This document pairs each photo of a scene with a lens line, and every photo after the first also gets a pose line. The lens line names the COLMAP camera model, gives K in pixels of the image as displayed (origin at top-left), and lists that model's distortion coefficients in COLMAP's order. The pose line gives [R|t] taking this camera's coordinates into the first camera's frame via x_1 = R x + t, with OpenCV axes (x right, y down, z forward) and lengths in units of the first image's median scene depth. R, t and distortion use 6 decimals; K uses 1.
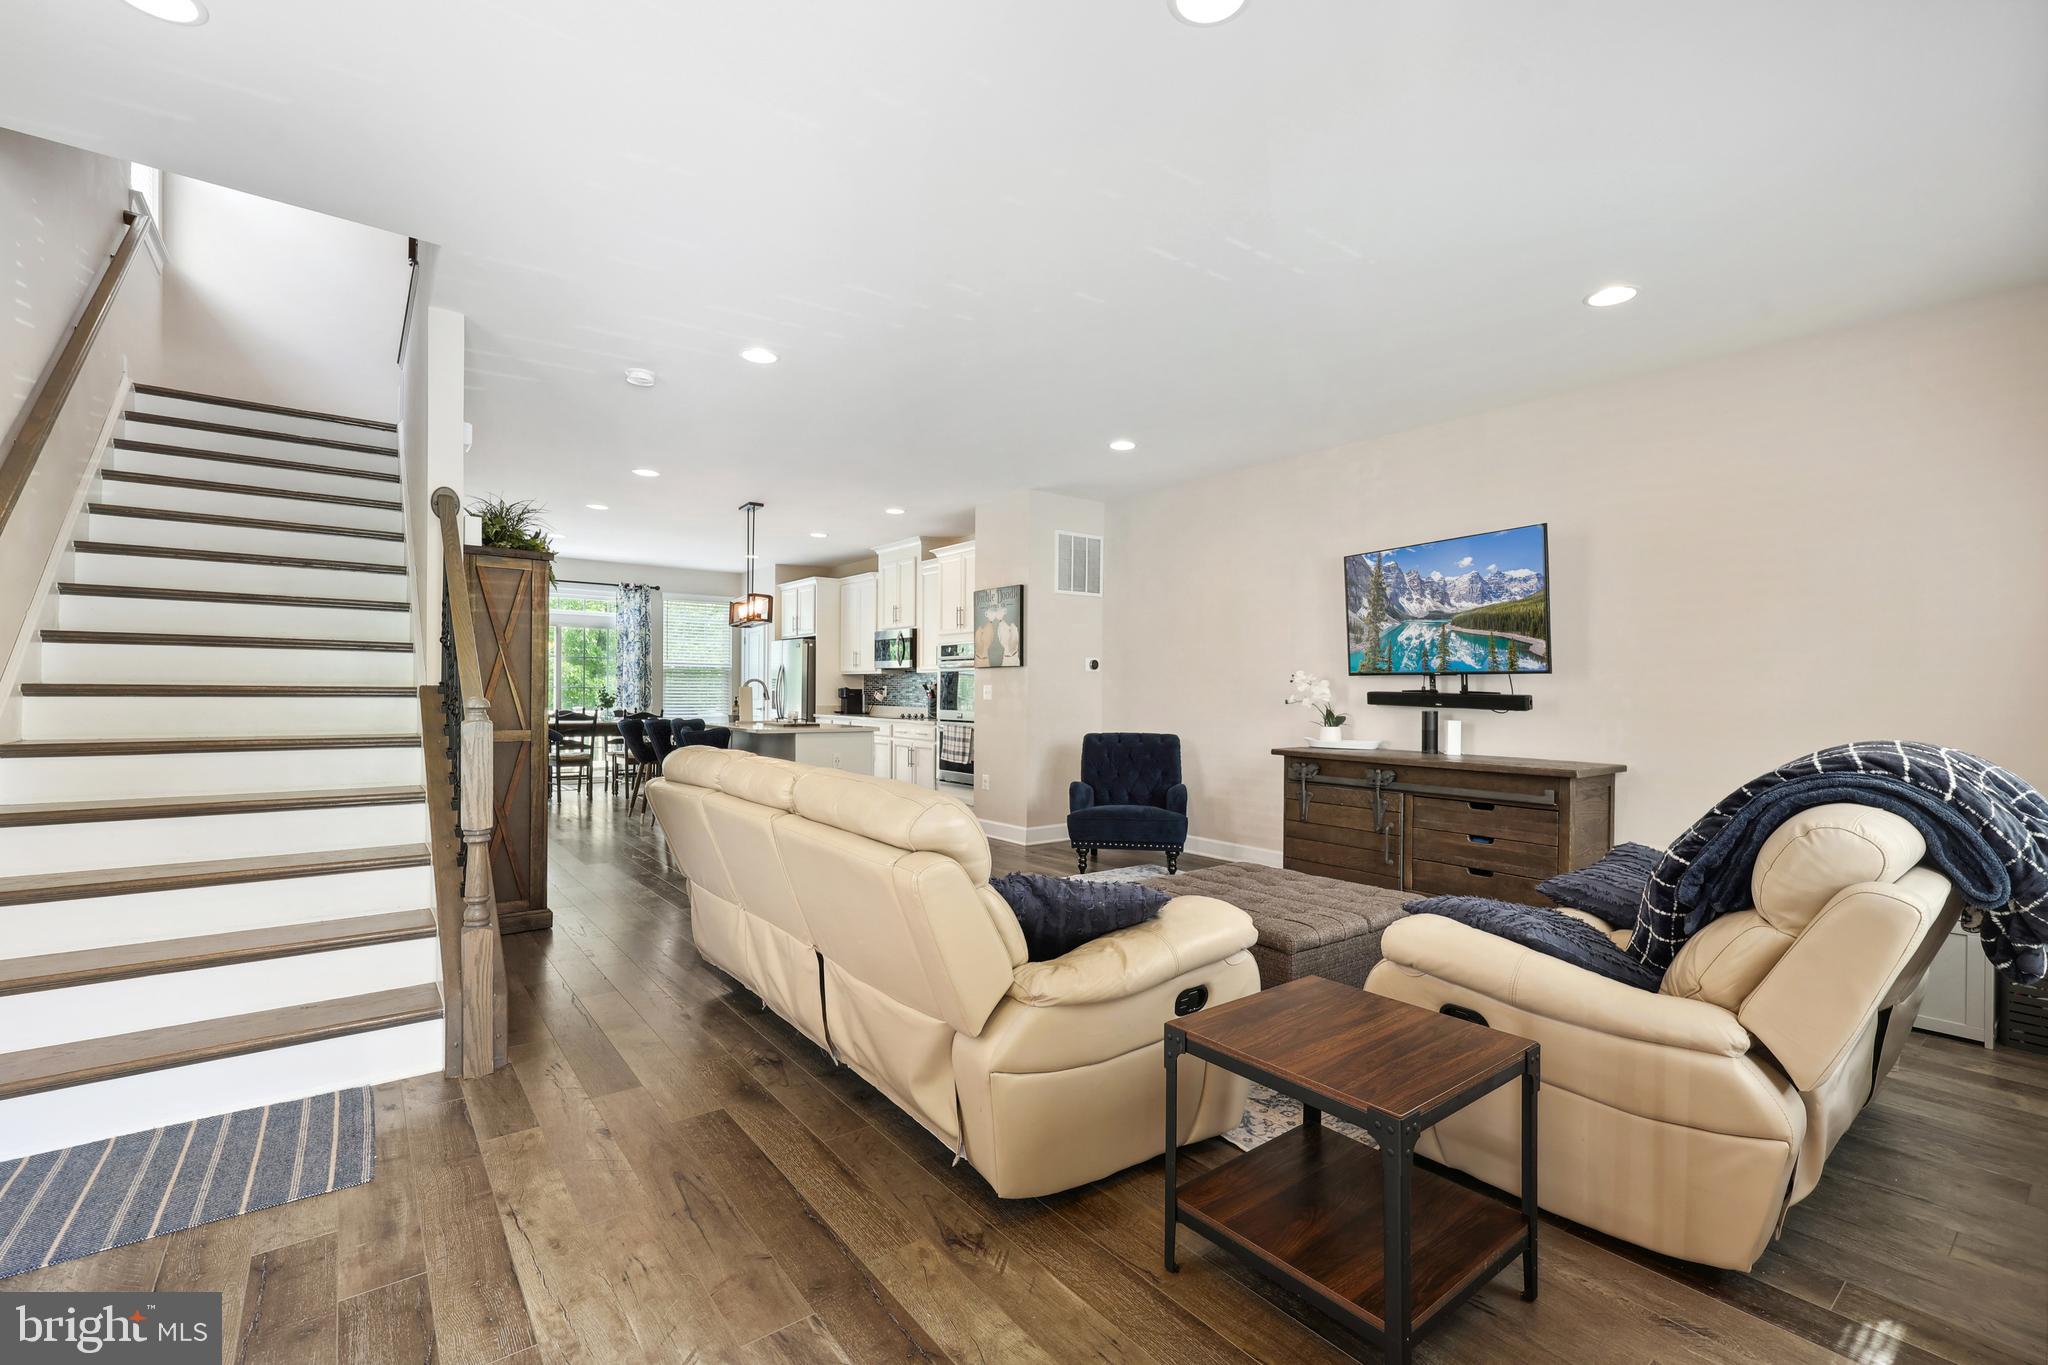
lens RADIAL K [[855.2, 0, 1011.2], [0, 855.2, 681.8], [0, 0, 1]] dist [0.001054, -0.000081]
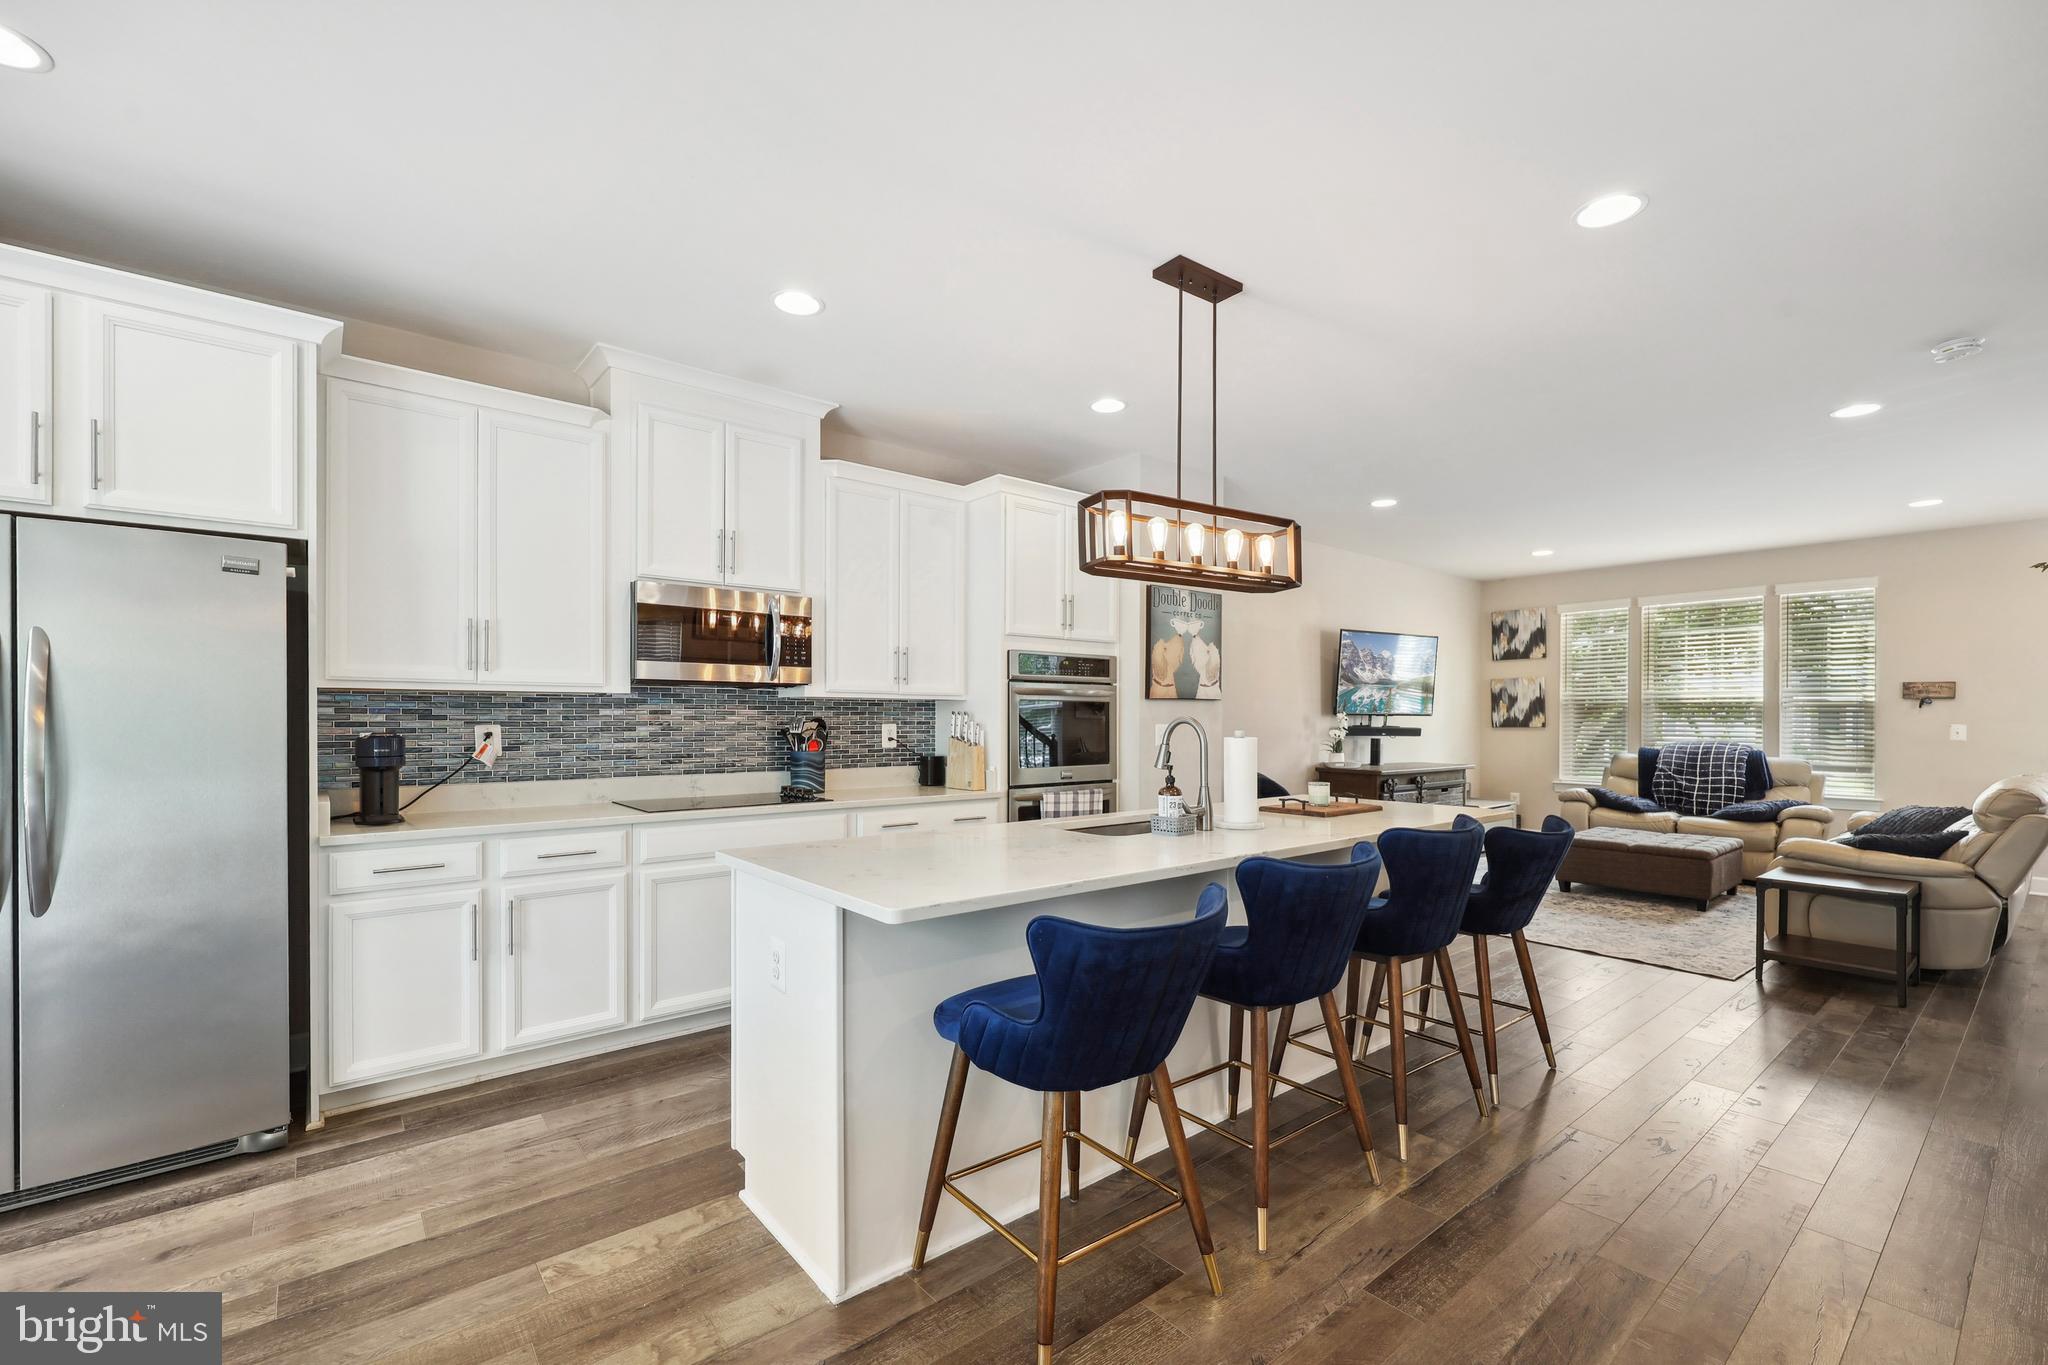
lens RADIAL K [[855.2, 0, 1049.6], [0, 855.2, 717.0], [0, 0, 1]] dist [0.001054, -0.000081]
pose [[-0.040982, -0.003038, 0.999155, -0.577649], [-0.009888, 0.999948, 0.002634, -0.002447], [-0.999111, -0.009772, -0.041010, 0.897703]]
